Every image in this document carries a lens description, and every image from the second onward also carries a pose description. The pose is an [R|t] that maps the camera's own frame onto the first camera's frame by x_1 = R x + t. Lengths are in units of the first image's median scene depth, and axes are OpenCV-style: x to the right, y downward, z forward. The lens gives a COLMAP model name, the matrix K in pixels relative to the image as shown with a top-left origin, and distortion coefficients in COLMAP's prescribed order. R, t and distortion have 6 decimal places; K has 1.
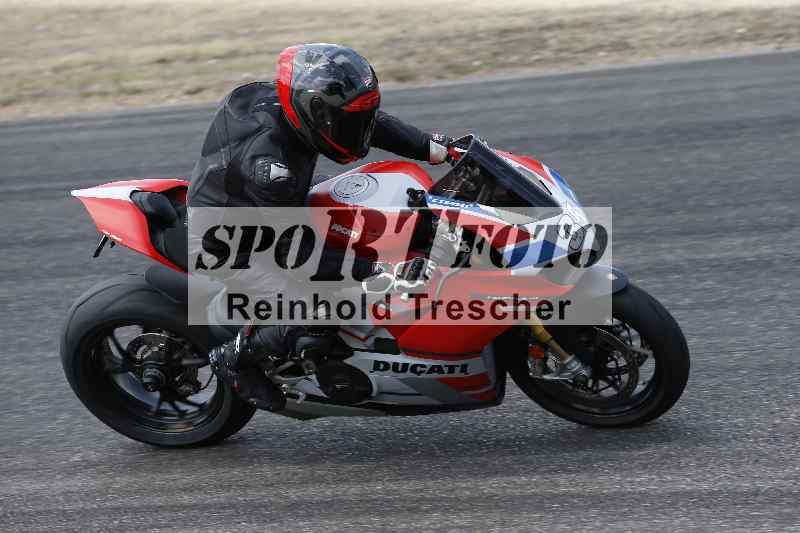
lens RADIAL K [[4864.6, 0, 396.3], [0, 4864.6, 268.7], [0, 0, 1]] dist [1.194342, 0.000000]
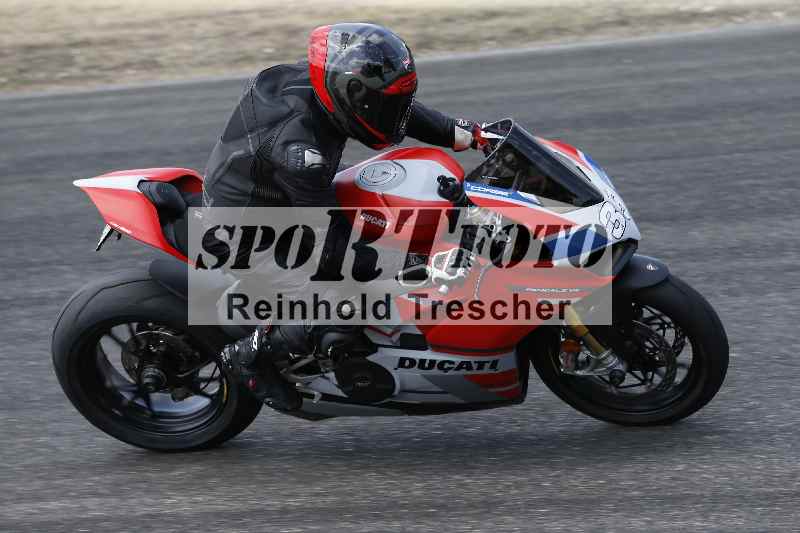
lens RADIAL K [[4864.6, 0, 403.6], [0, 4864.6, 269.9], [0, 0, 1]] dist [1.194342, 0.000000]
pose [[0.993569, -0.006278, 0.113054, -0.110822], [0.006798, 0.999968, -0.004217, 0.005813], [-0.113024, 0.004959, 0.993580, 0.053781]]
